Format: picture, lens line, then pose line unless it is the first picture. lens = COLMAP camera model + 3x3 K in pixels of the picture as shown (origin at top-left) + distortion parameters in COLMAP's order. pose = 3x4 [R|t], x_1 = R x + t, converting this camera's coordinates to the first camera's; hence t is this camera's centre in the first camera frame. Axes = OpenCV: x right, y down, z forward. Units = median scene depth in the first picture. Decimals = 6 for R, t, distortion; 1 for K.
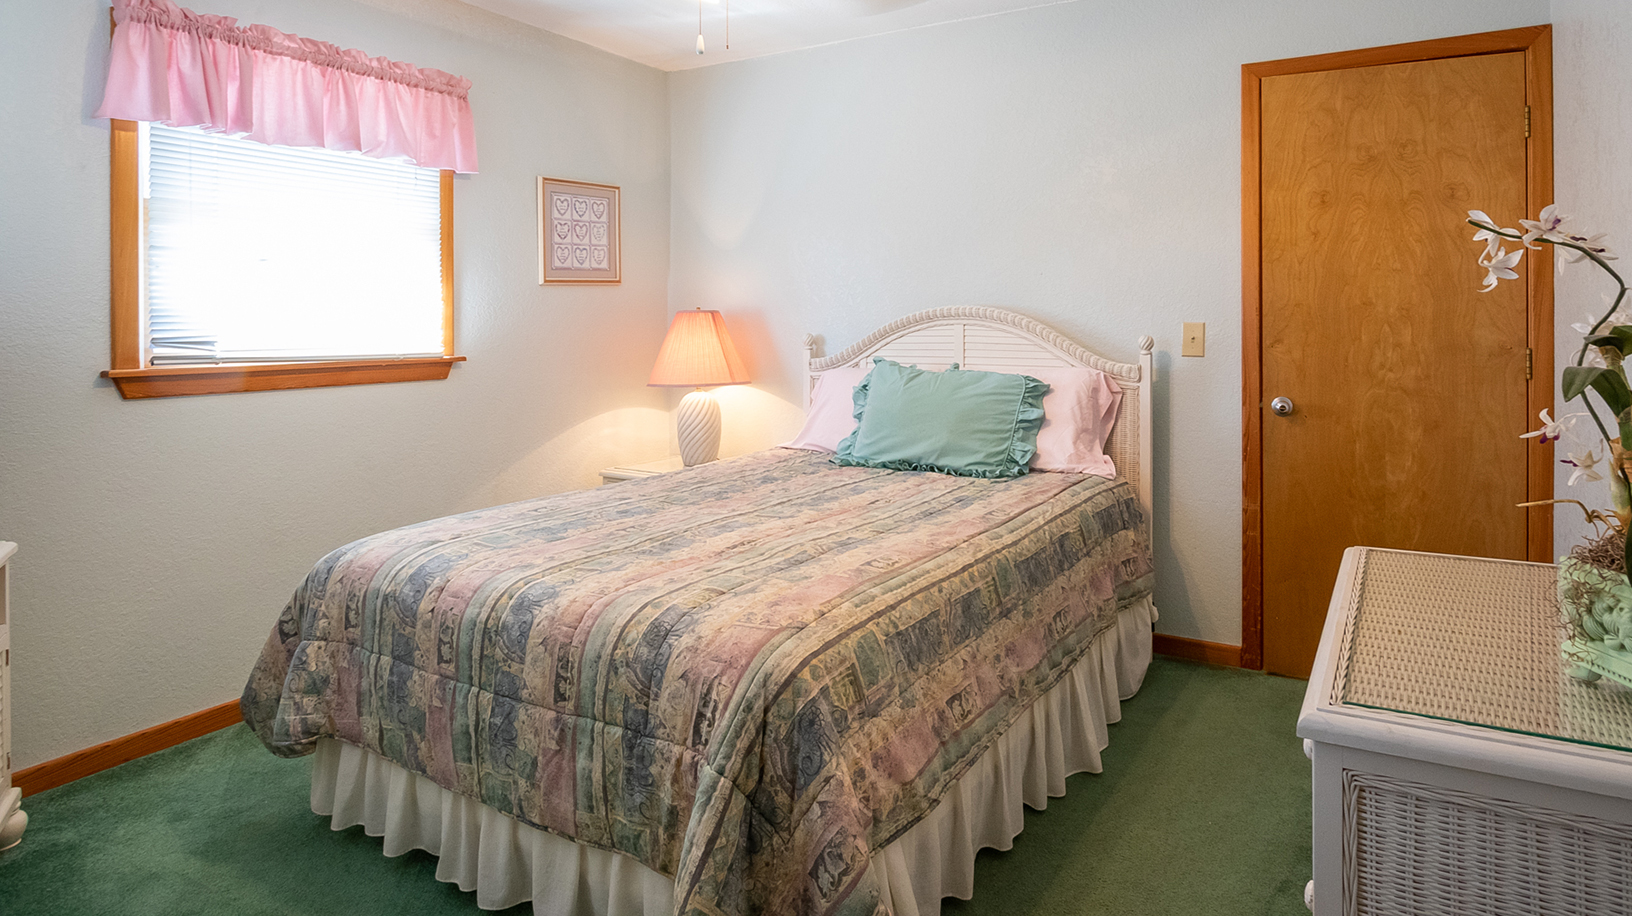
lens RADIAL K [[984.2, 0, 819.0], [0, 984.2, 490.1], [0, 0, 1]] dist [-0.000732, -0.000177]
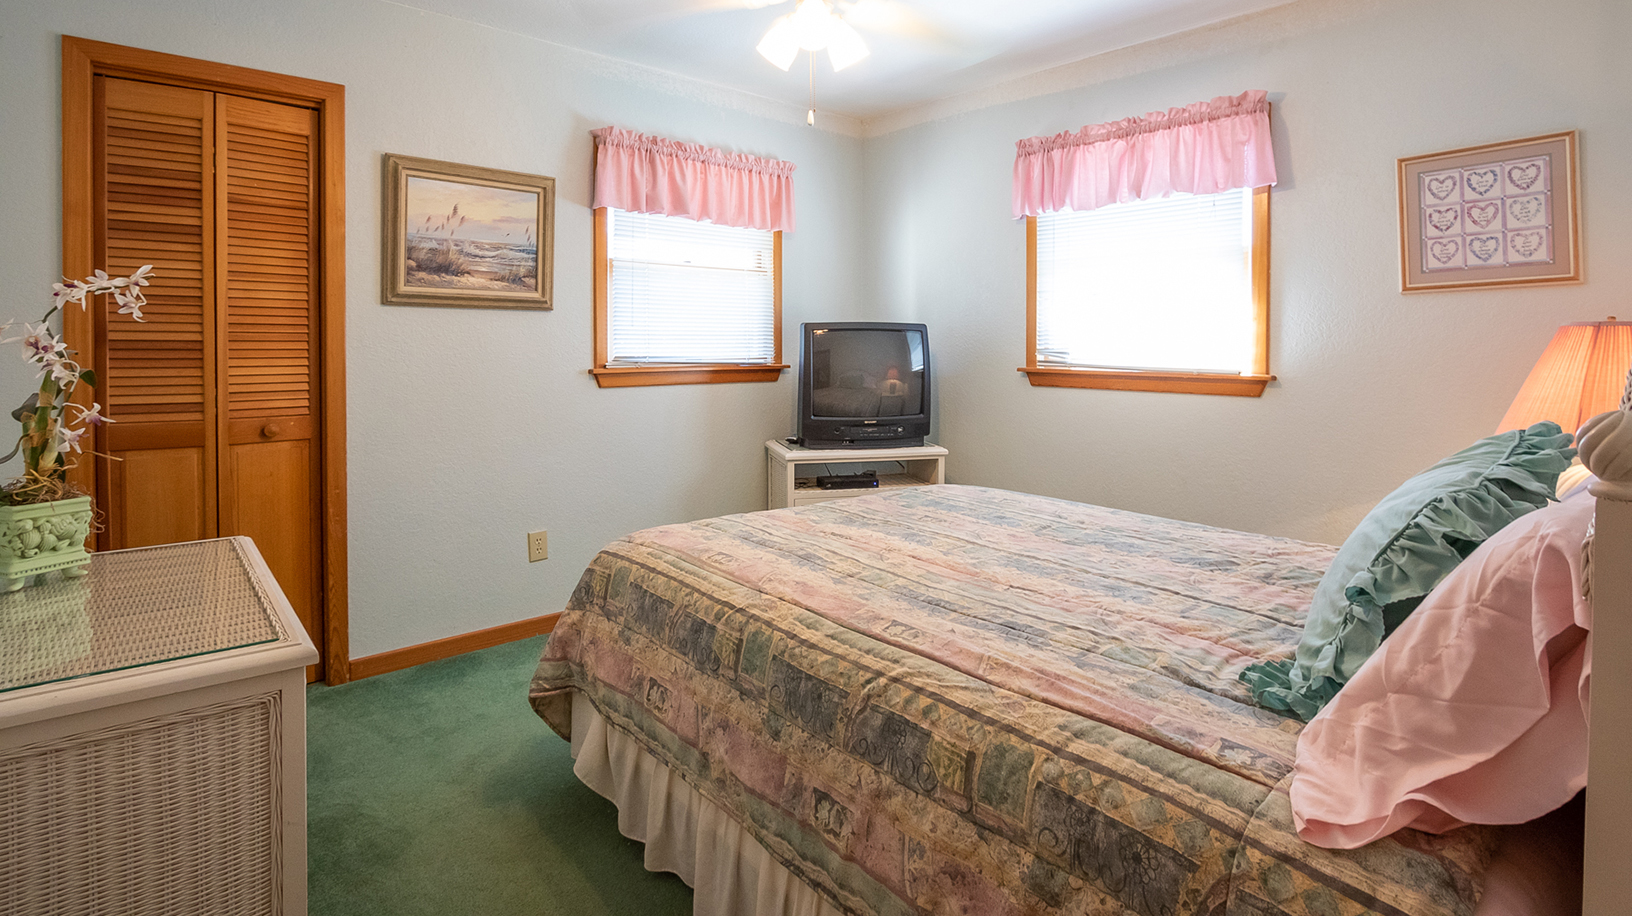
lens RADIAL K [[820.5, 0, 816.0], [0, 820.5, 458.0], [0, 0, 1]] dist [-0.002945, -0.000560]
pose [[-0.336428, 0.138794, -0.931425, 0.633089], [-0.160252, 0.966215, 0.201861, -0.172675], [0.927974, 0.217174, -0.302820, 0.985166]]
